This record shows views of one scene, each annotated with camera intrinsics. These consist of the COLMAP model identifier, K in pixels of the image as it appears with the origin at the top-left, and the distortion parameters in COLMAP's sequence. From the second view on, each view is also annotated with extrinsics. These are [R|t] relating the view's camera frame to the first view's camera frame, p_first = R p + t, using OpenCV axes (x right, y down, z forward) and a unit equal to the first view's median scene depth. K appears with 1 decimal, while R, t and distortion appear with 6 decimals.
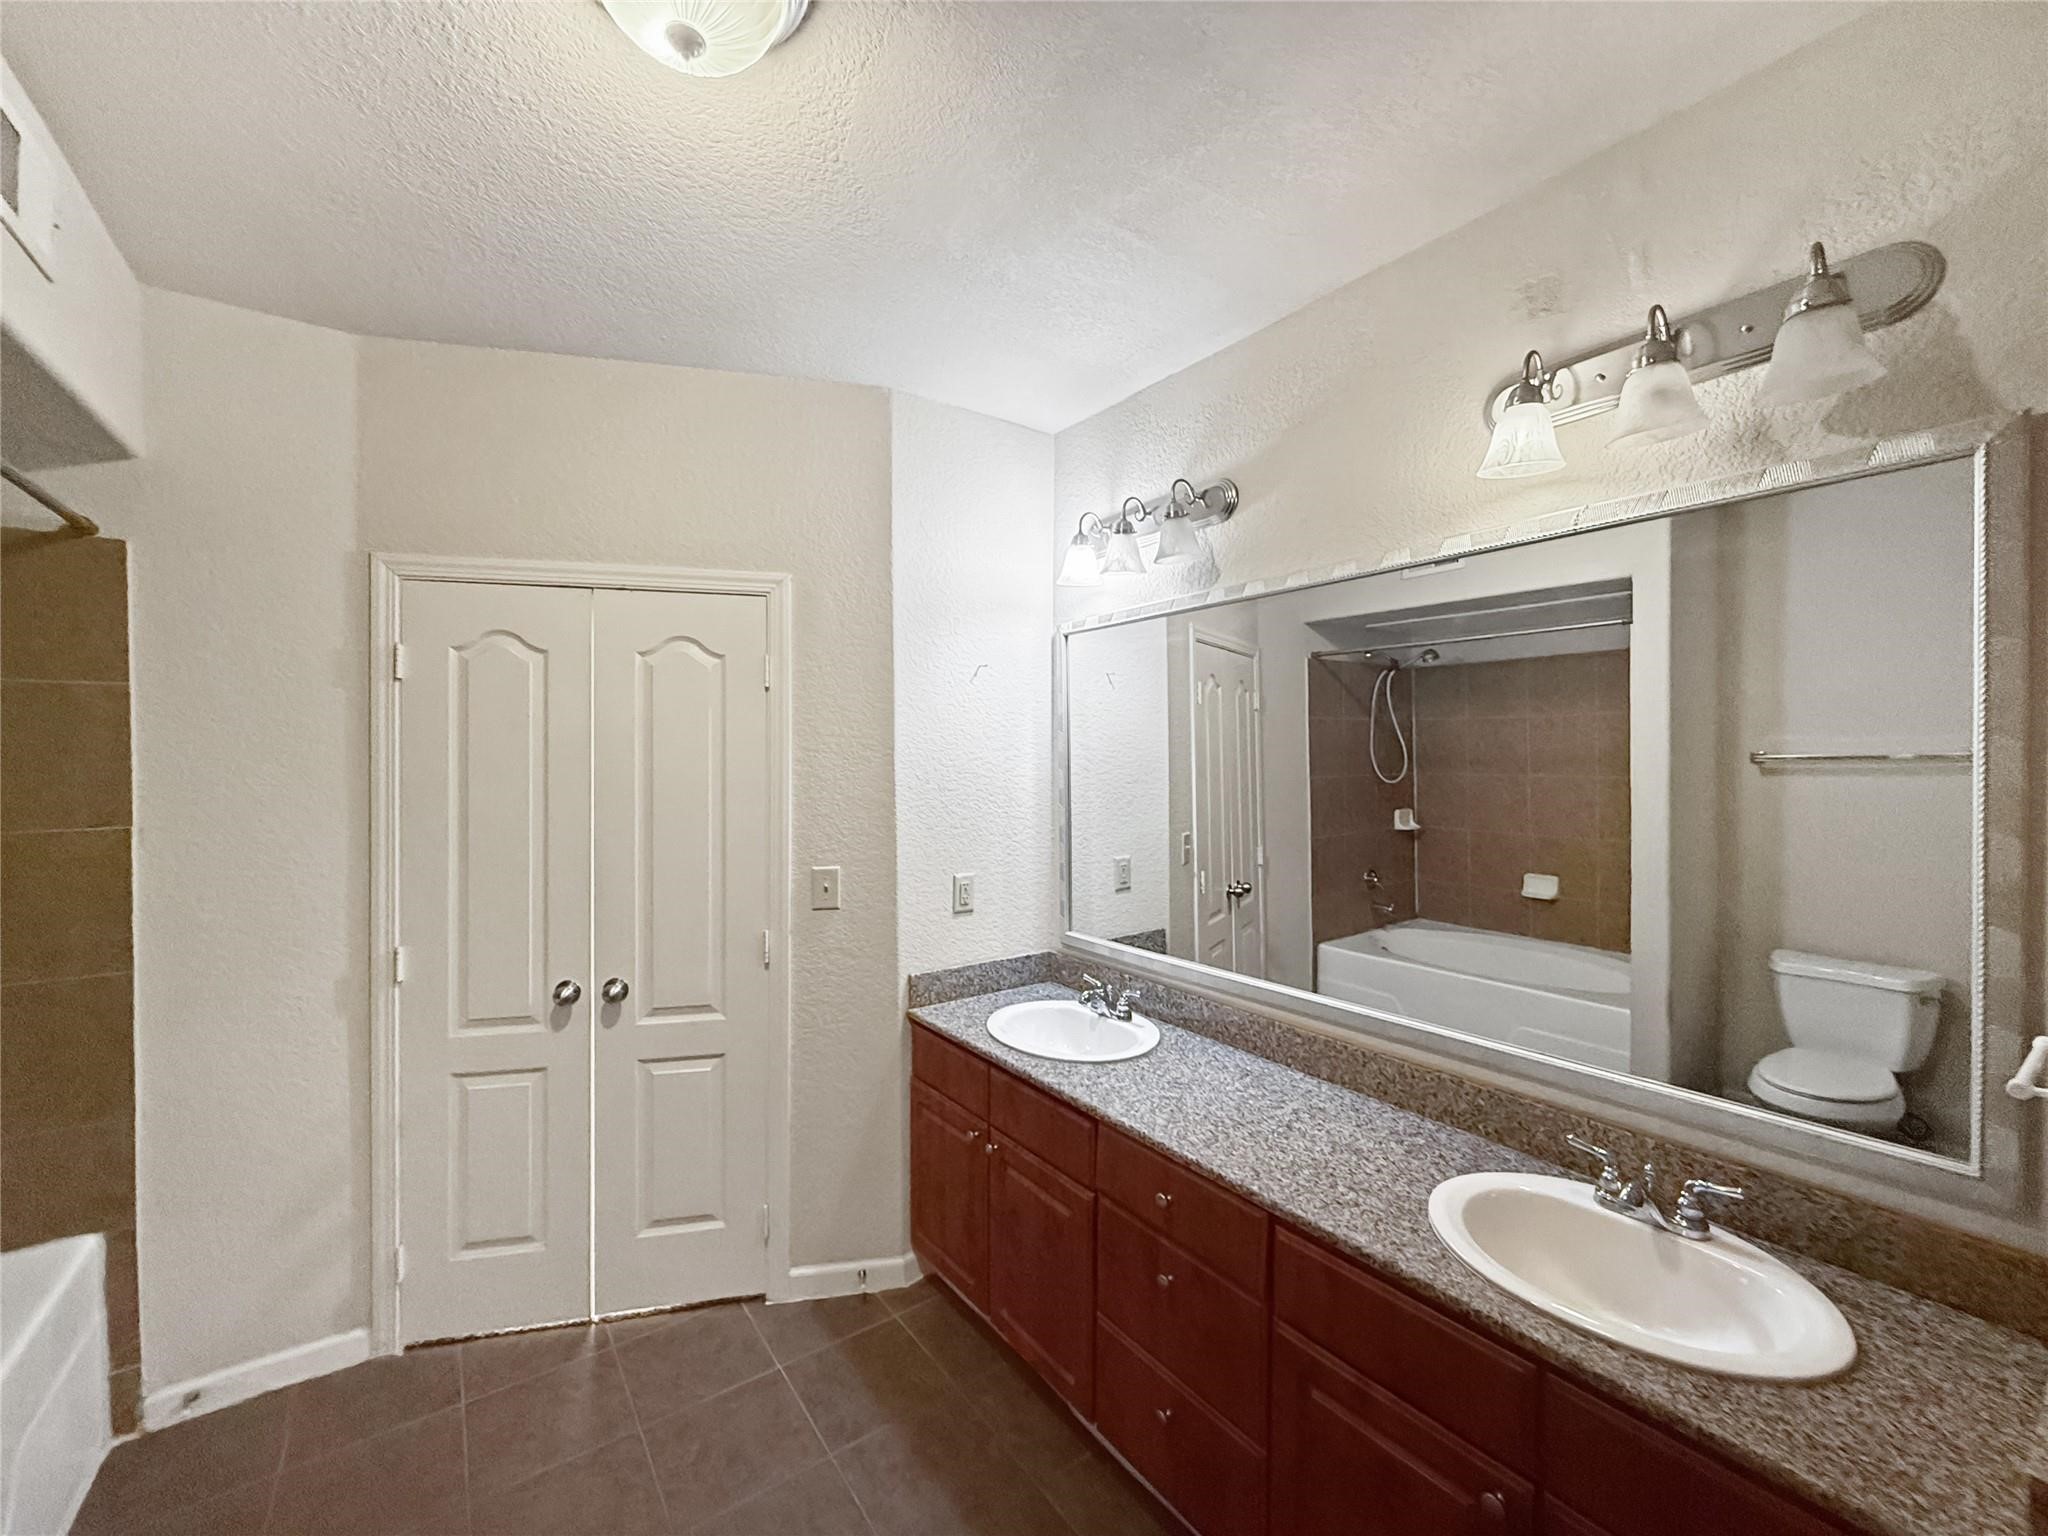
lens RADIAL K [[828.6, 0, 988.3], [0, 828.6, 753.1], [0, 0, 1]] dist [-0.003153, -0.000587]
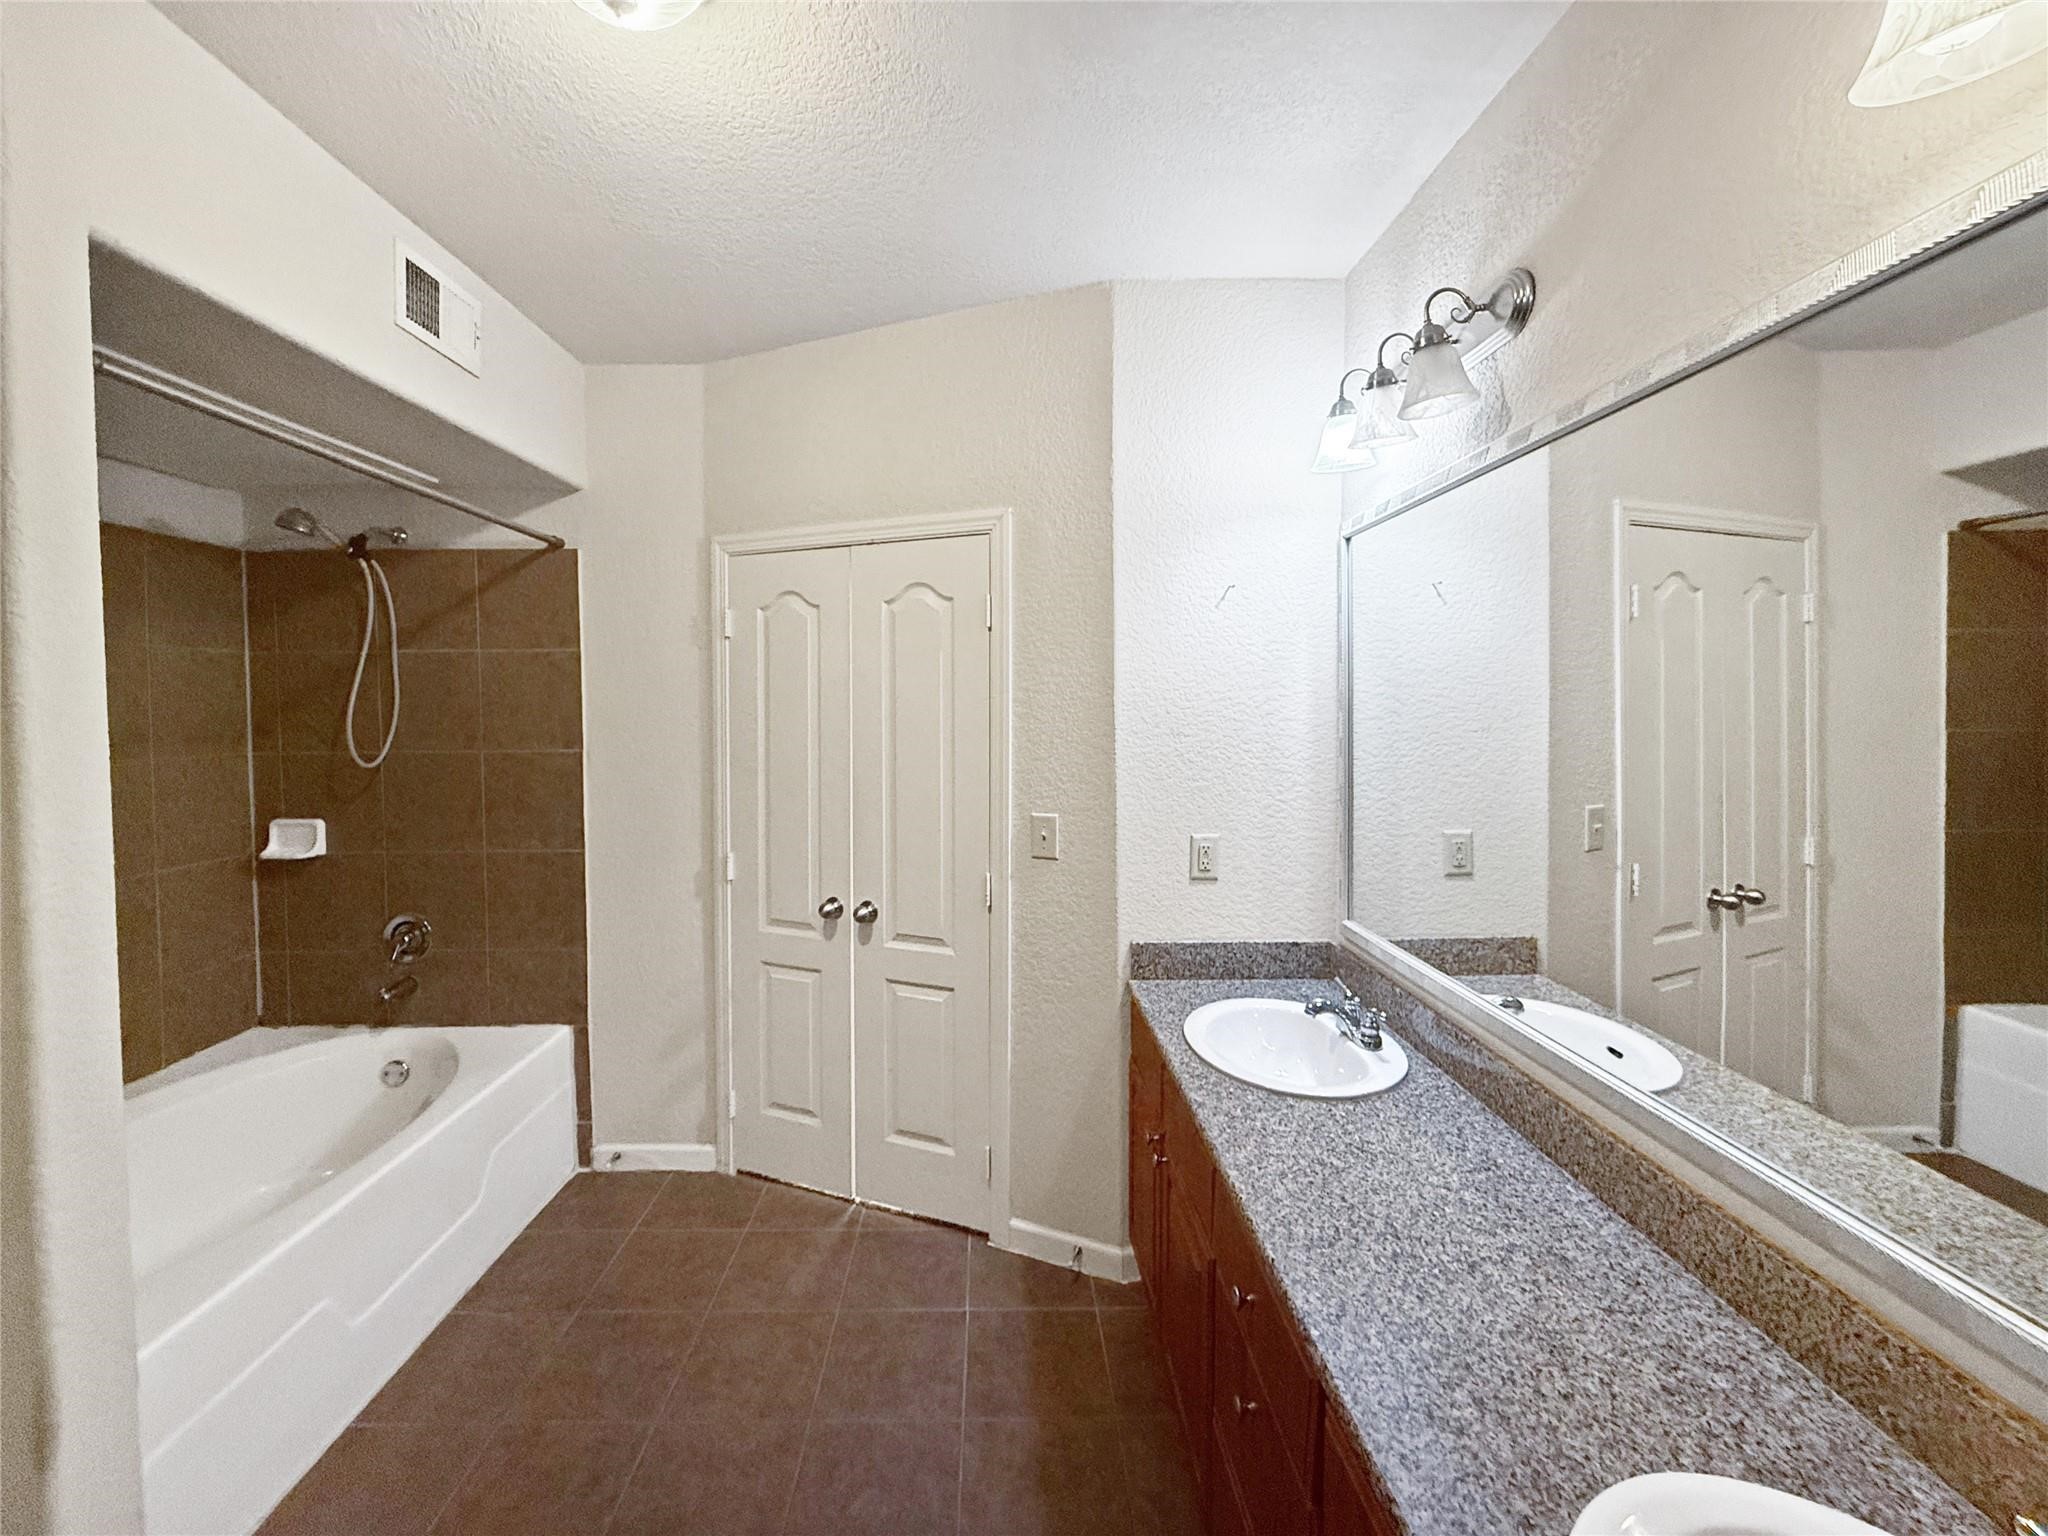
lens RADIAL K [[828.6, 0, 990.7], [0, 828.6, 726.0], [0, 0, 1]] dist [-0.003153, -0.000587]
pose [[0.815820, 0.011015, -0.578201, 0.315531], [0.006451, 0.999583, 0.028144, 0.010352], [0.578270, -0.026691, 0.815409, 0.205266]]
